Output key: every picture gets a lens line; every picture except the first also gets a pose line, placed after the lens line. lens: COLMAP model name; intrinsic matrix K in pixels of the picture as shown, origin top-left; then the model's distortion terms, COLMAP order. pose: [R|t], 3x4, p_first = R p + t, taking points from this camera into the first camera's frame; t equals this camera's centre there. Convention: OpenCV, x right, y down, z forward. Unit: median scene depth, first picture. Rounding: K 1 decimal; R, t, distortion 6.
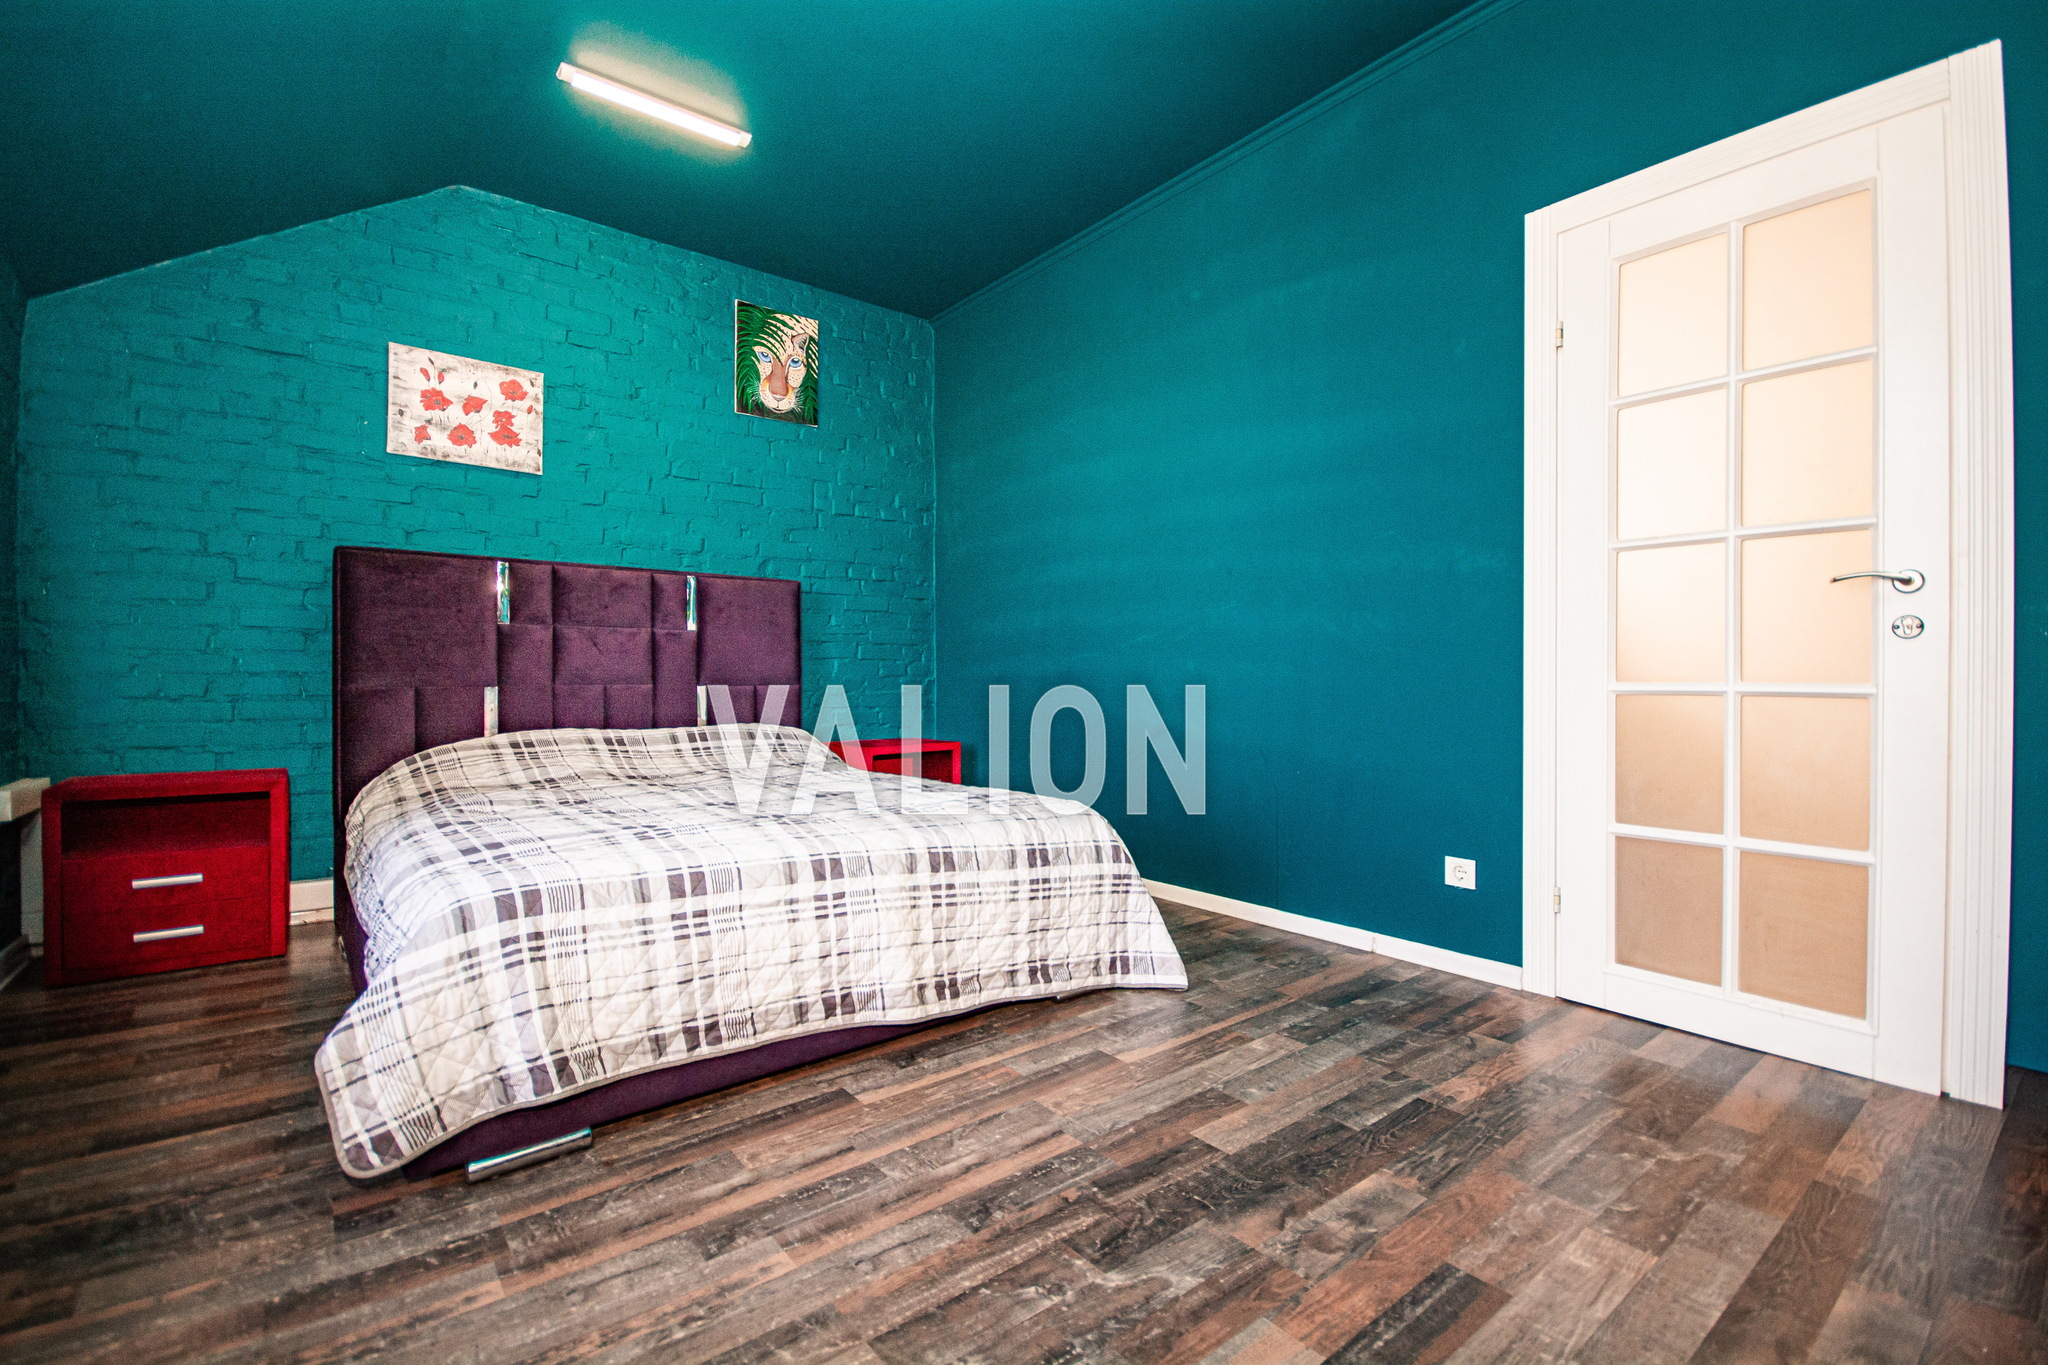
lens RADIAL K [[918.6, 0, 1018.2], [0, 918.6, 678.5], [0, 0, 1]] dist [0.016779, -0.012688]
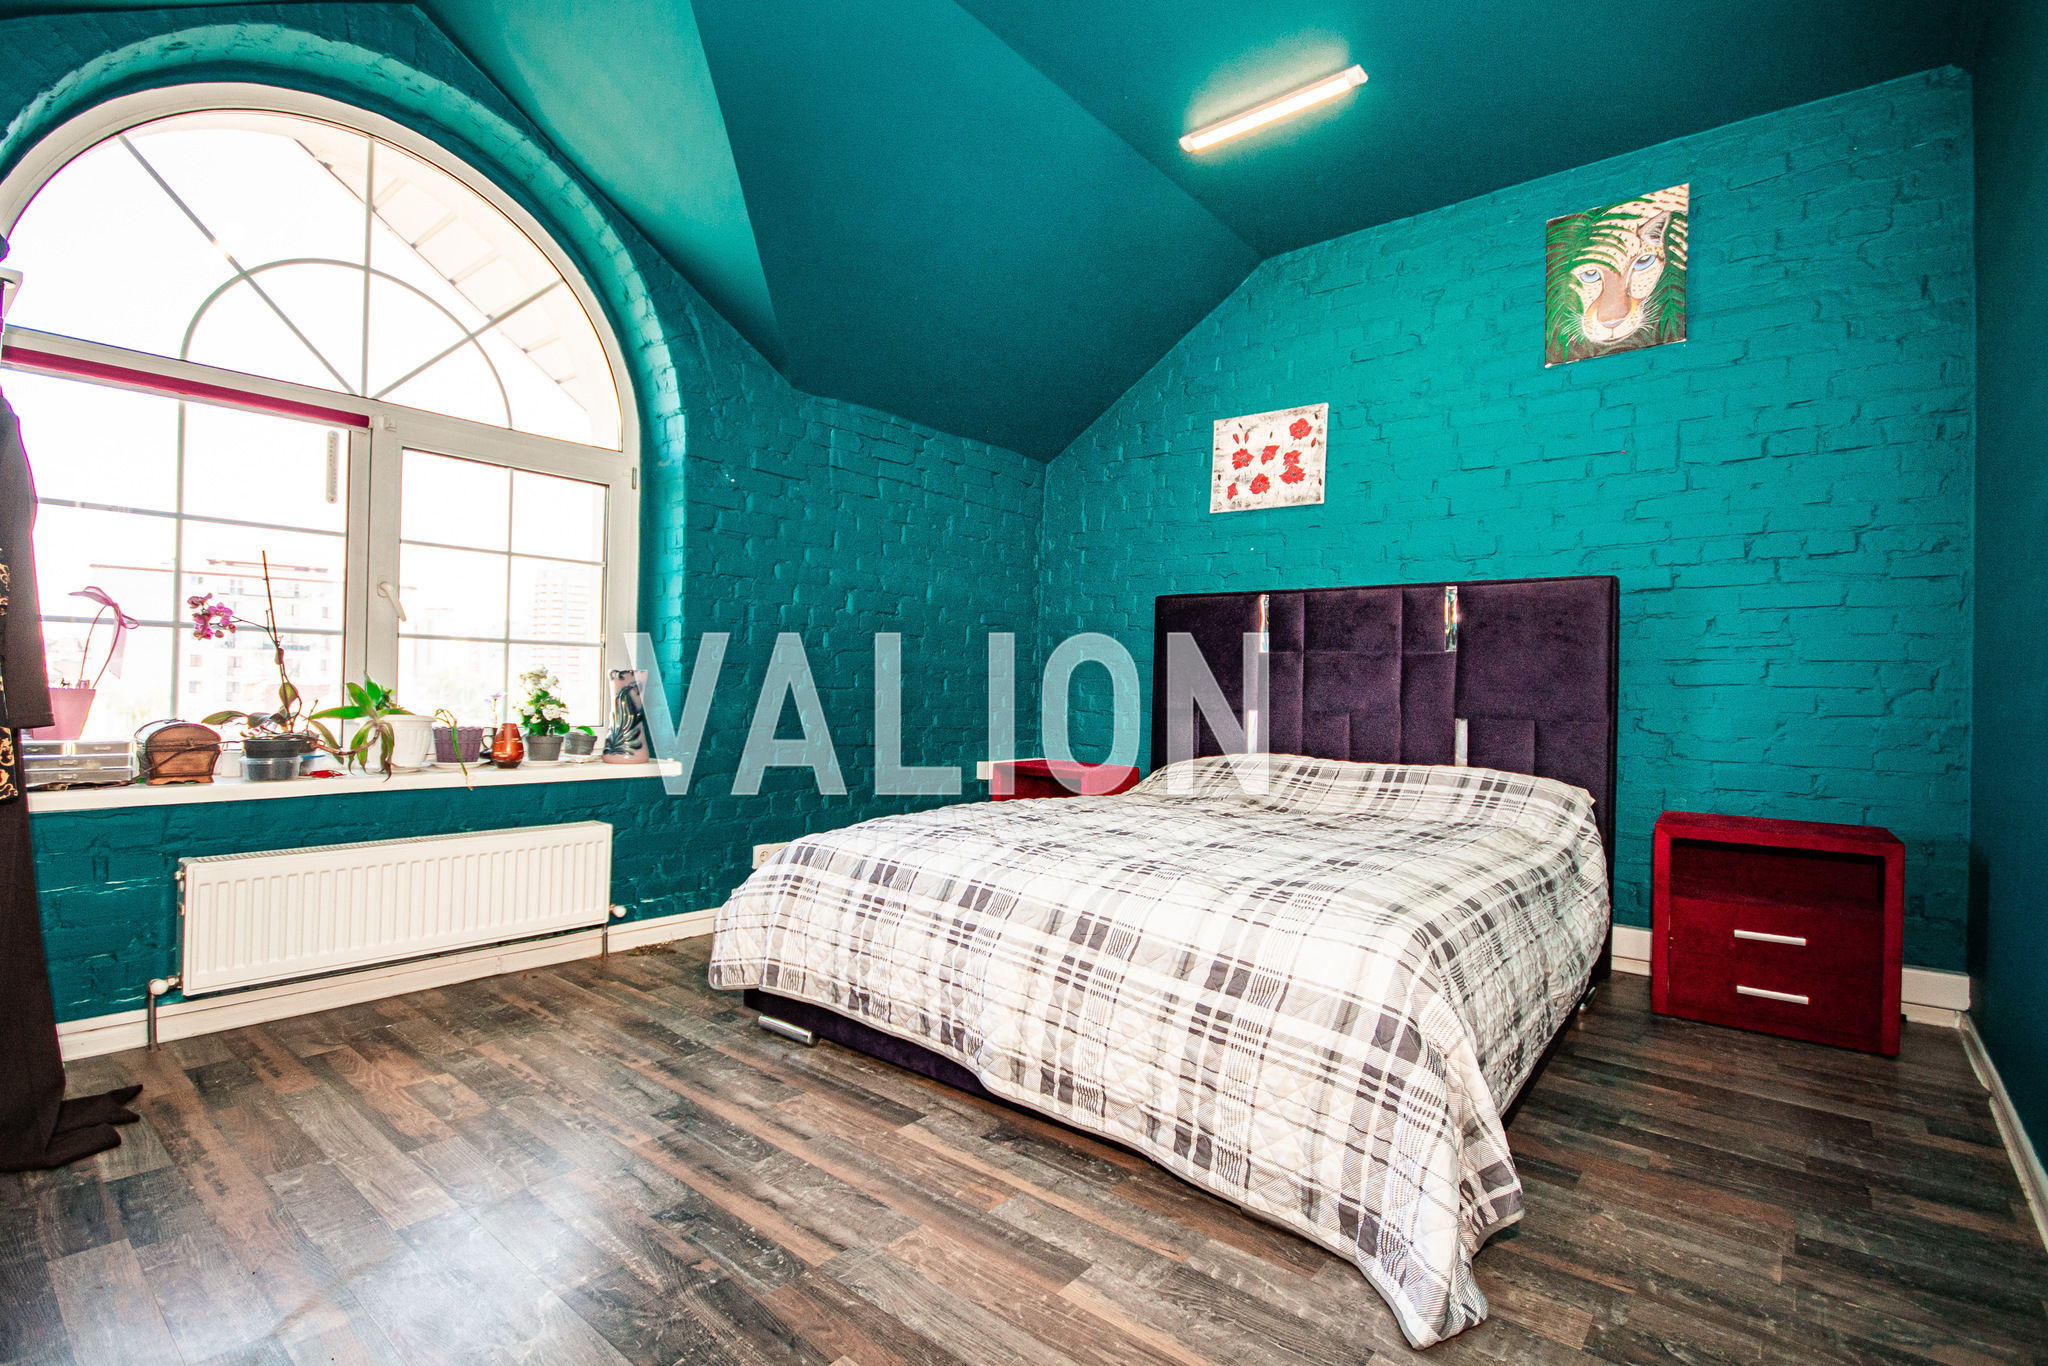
lens RADIAL K [[962.0, 0, 1018.5], [0, 962.0, 683.3], [0, 0, 1]] dist [-0.000012, 0.000561]
pose [[0.194809, -0.002938, -0.980837, 0.671288], [-0.023581, 0.999692, -0.007678, -0.011394], [0.980558, 0.024625, 0.194680, 0.702223]]
